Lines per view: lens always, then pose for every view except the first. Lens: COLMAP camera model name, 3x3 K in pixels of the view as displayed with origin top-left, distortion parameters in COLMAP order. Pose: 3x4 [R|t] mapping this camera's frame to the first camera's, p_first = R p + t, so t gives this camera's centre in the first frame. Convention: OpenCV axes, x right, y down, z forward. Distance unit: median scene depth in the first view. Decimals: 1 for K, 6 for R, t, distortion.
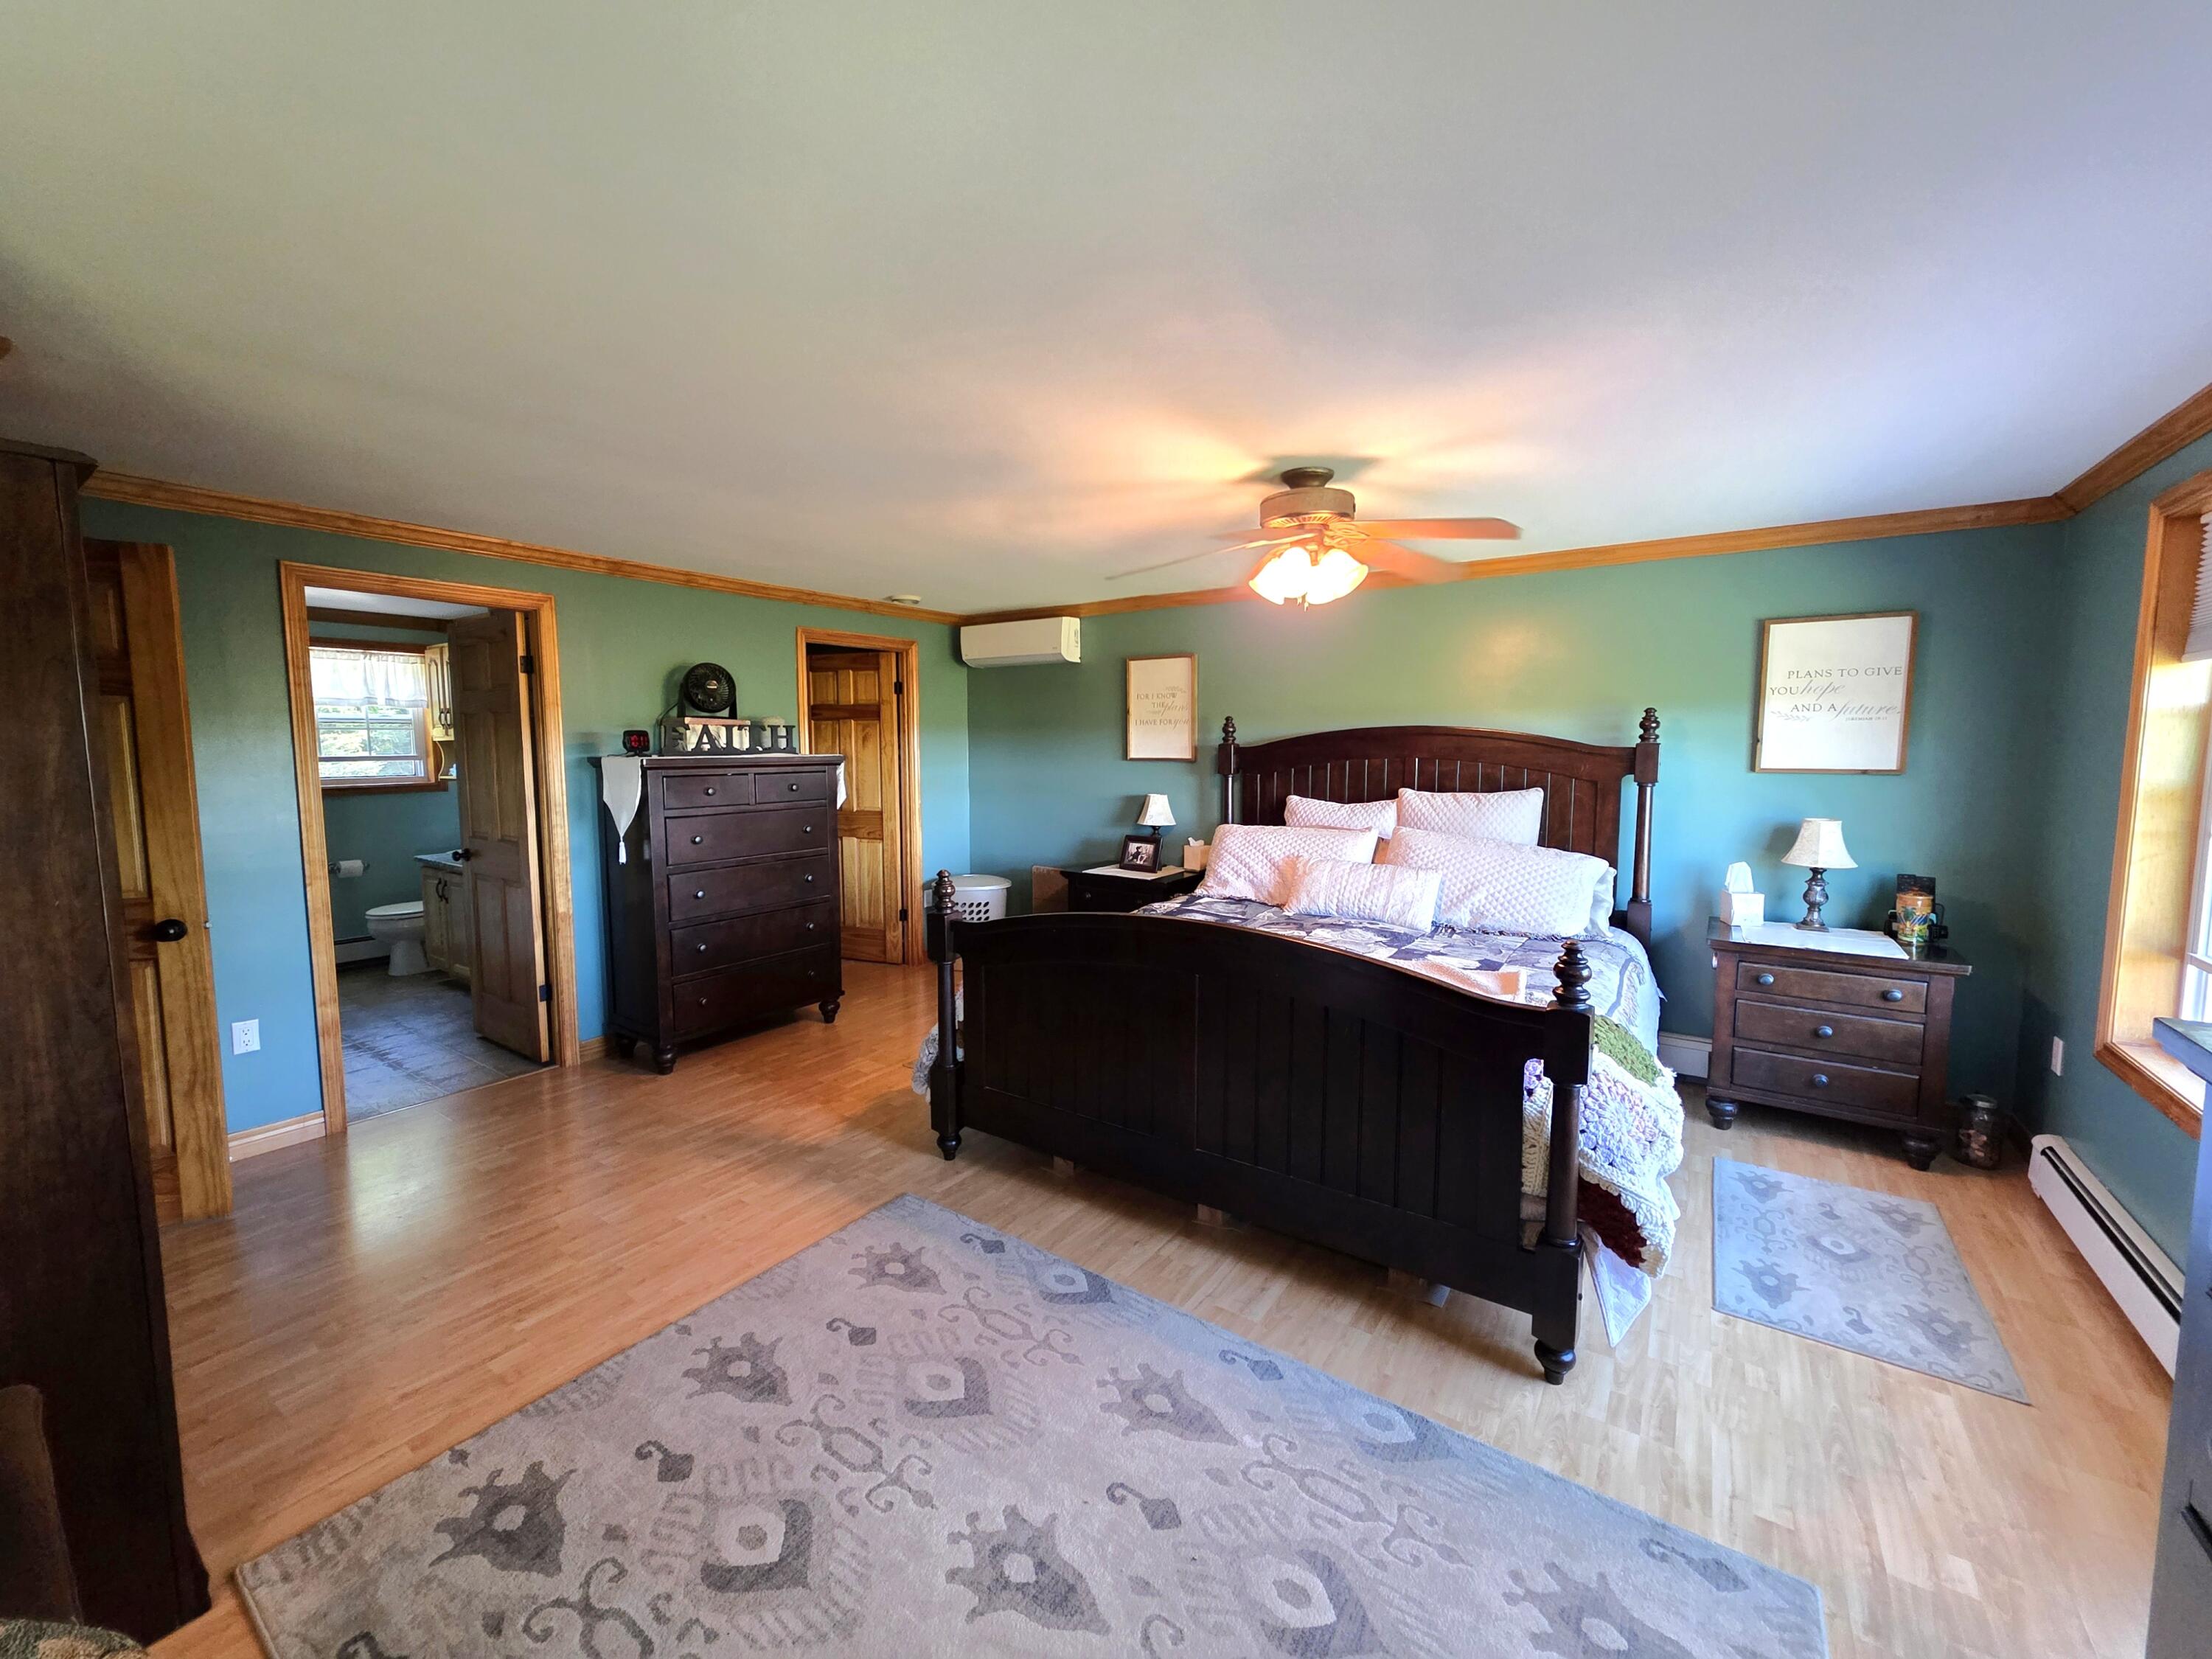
lens RADIAL K [[887.2, 0, 1100.6], [0, 887.2, 822.4], [0, 0, 1]] dist [0.008210, -0.000700]
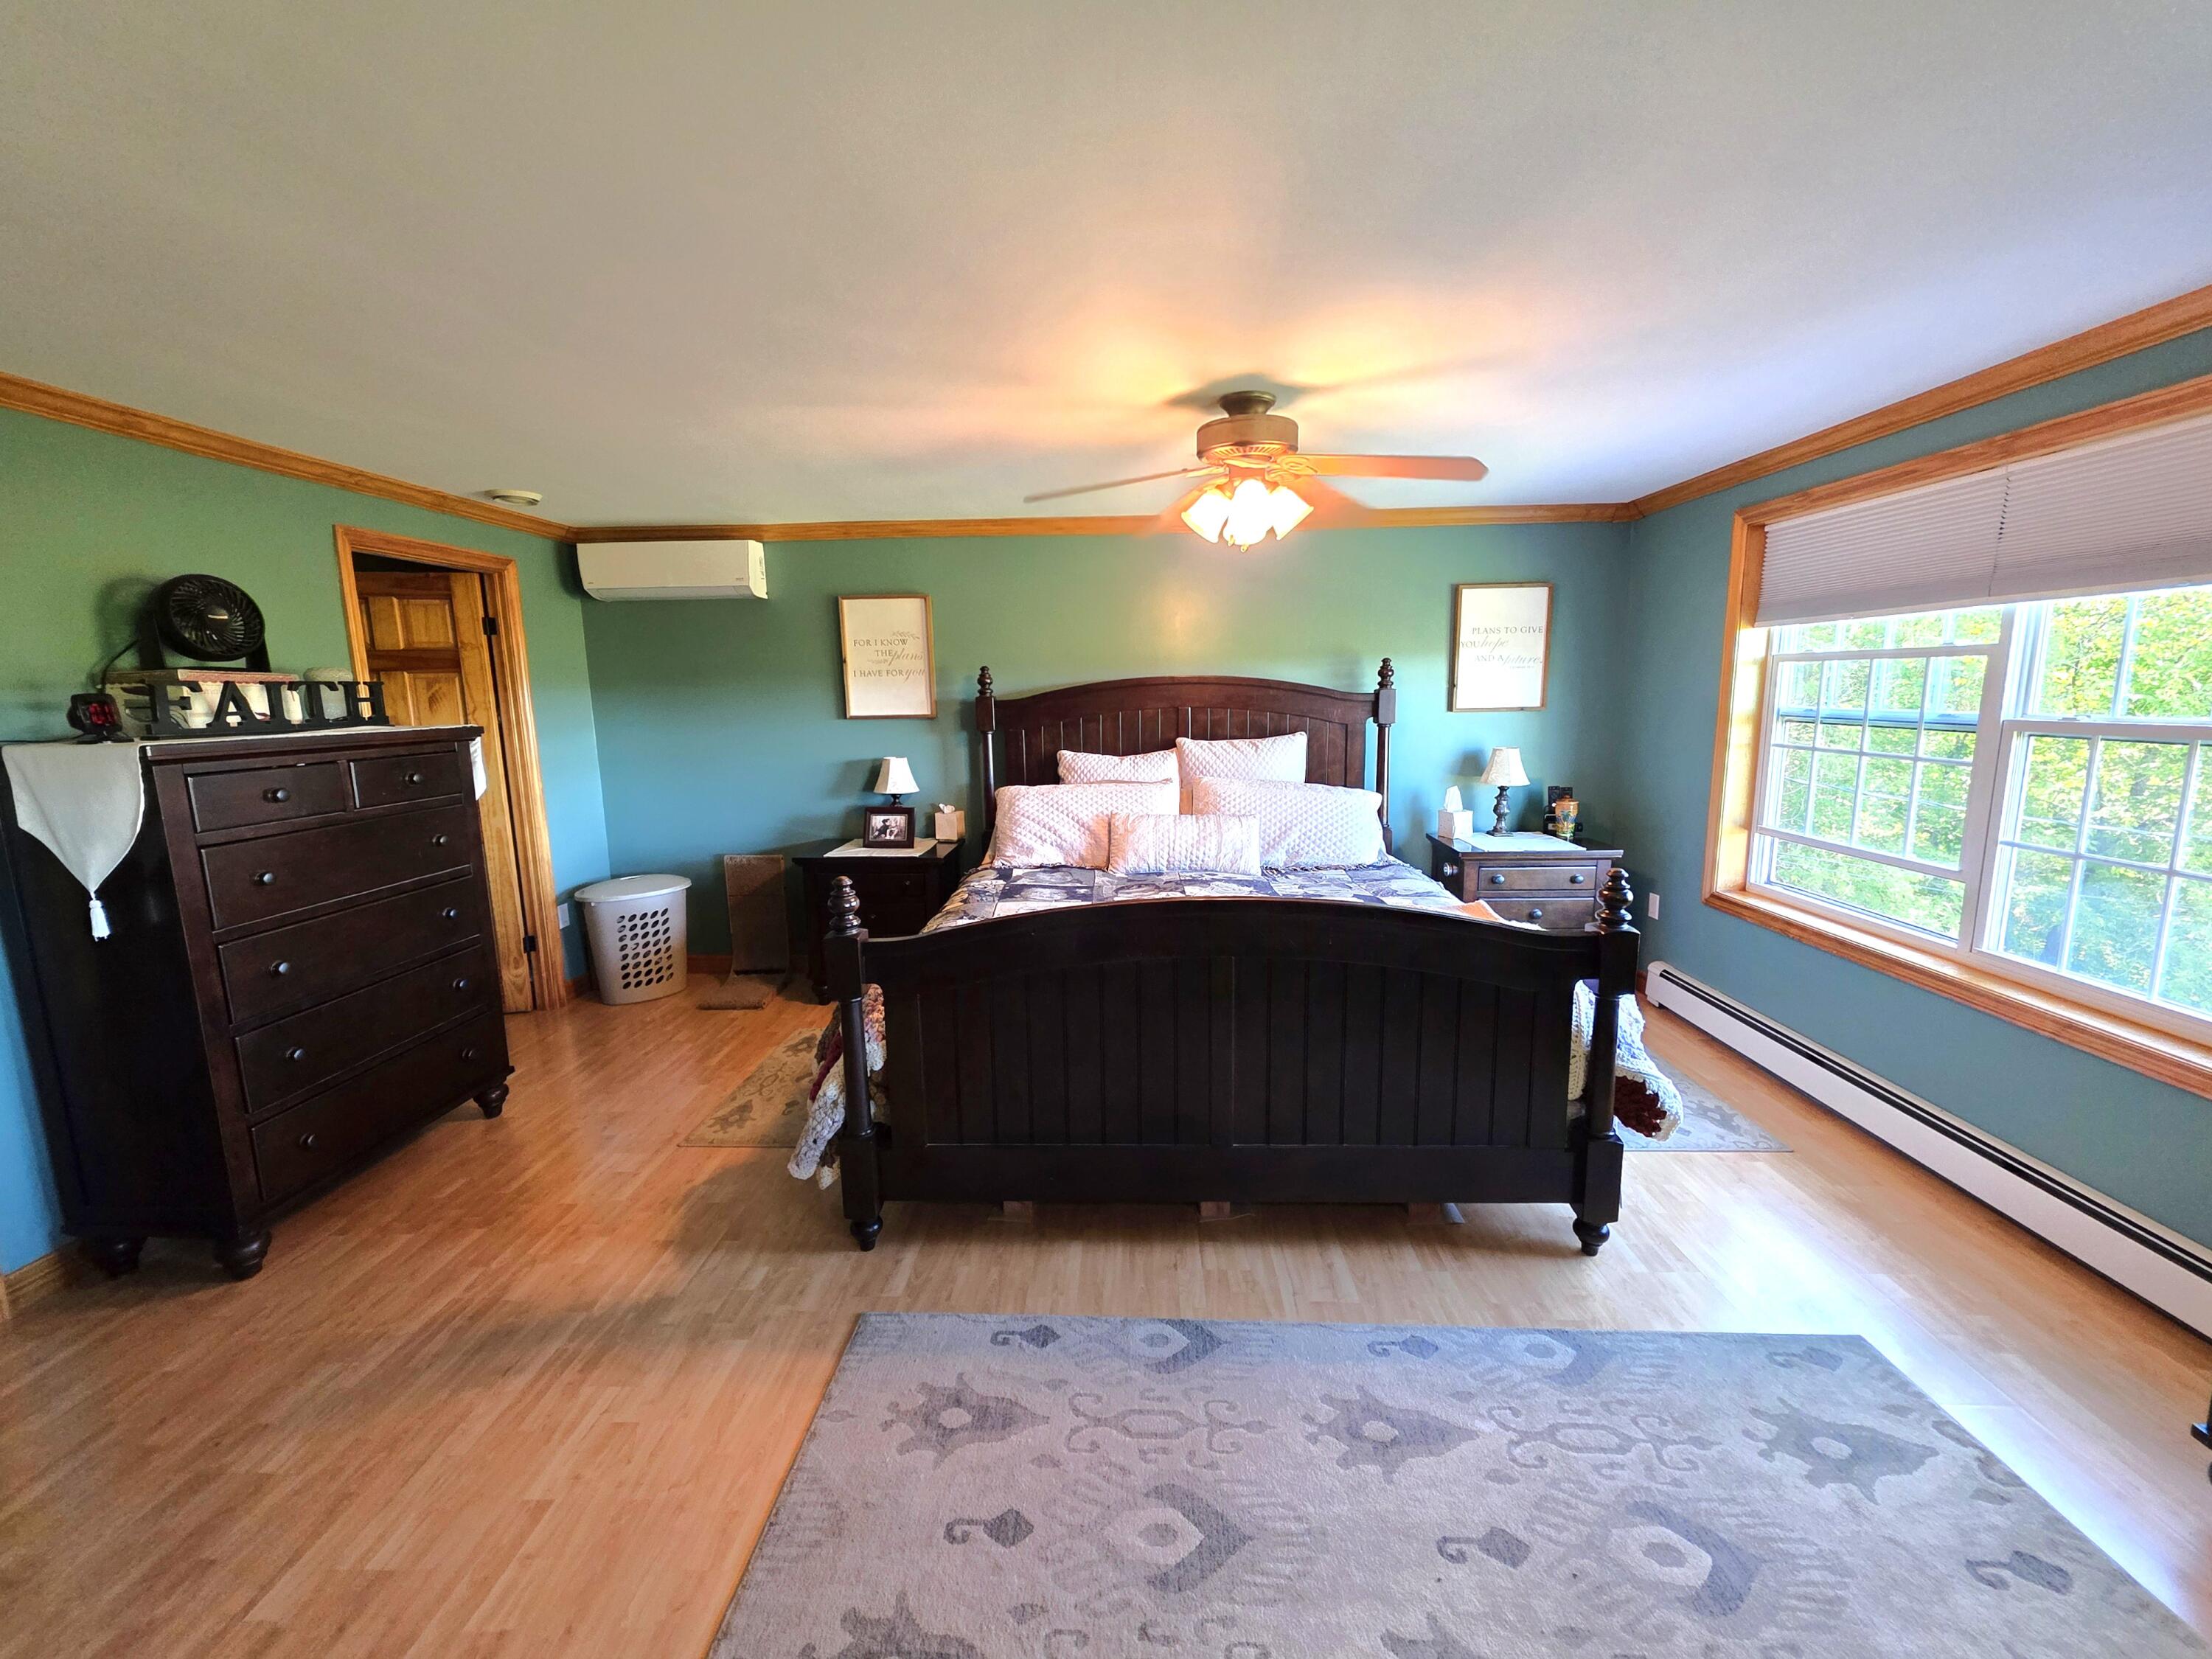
lens RADIAL K [[887.2, 0, 1107.5], [0, 887.2, 832.7], [0, 0, 1]] dist [0.008210, -0.000700]
pose [[0.842651, -0.101883, 0.528734, -0.320924], [0.066739, 0.994126, 0.085198, -0.026478], [-0.534309, -0.036506, 0.844501, 0.221522]]
